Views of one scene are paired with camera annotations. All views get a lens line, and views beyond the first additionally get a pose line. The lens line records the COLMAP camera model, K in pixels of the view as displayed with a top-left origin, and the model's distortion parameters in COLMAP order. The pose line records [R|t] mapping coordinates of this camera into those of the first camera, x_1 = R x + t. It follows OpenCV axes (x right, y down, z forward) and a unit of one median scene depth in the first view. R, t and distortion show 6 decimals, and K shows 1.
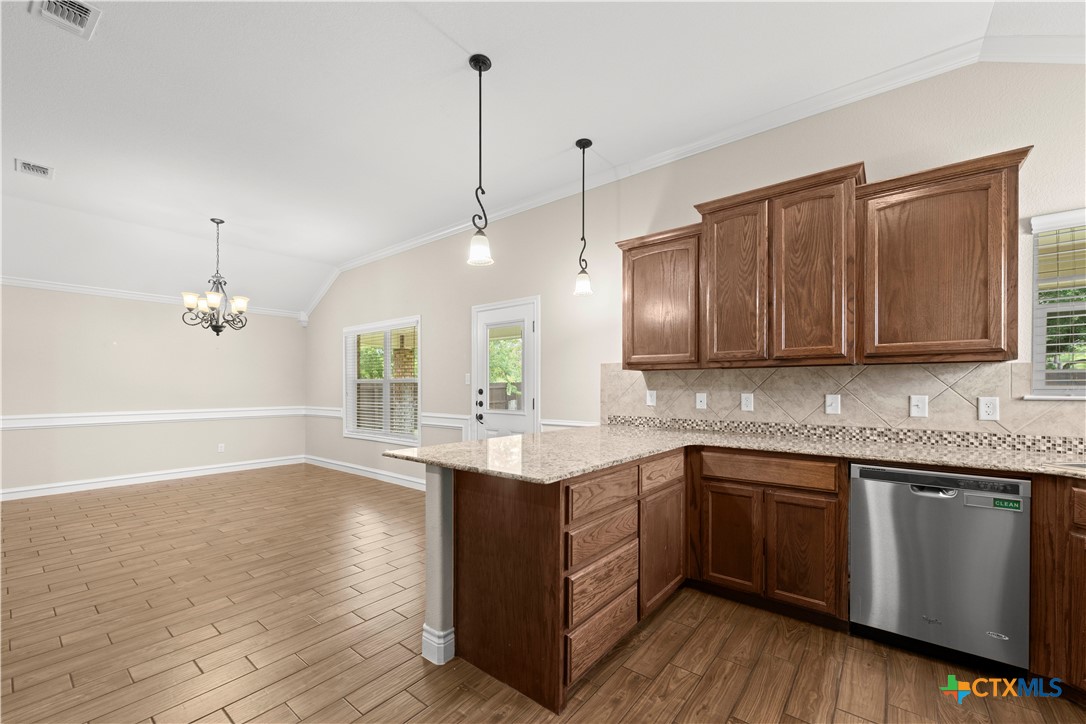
lens RADIAL K [[434.6, 0, 547.5], [0, 434.6, 387.7], [0, 0, 1]] dist [-0.002095, -0.000582]
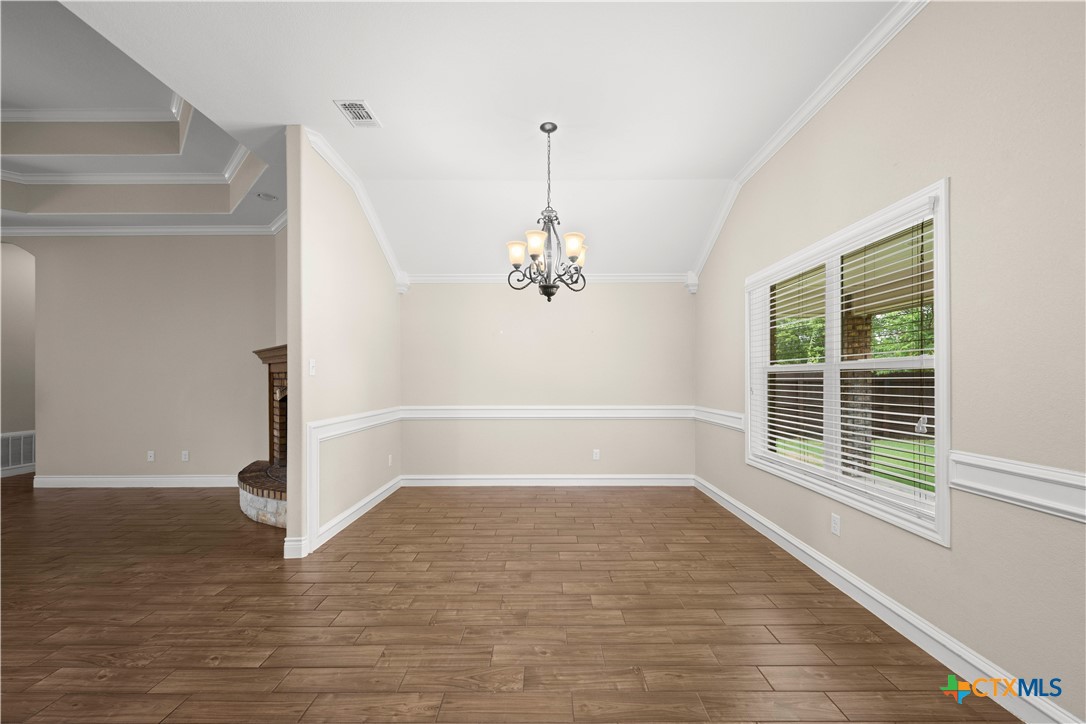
lens RADIAL K [[434.6, 0, 546.7], [0, 434.6, 378.8], [0, 0, 1]] dist [-0.002095, -0.000582]
pose [[0.621385, -0.001017, -0.783505, -0.298189], [0.000321, 0.999999, -0.001043, -0.001820], [0.783506, 0.000397, 0.621385, 0.714834]]
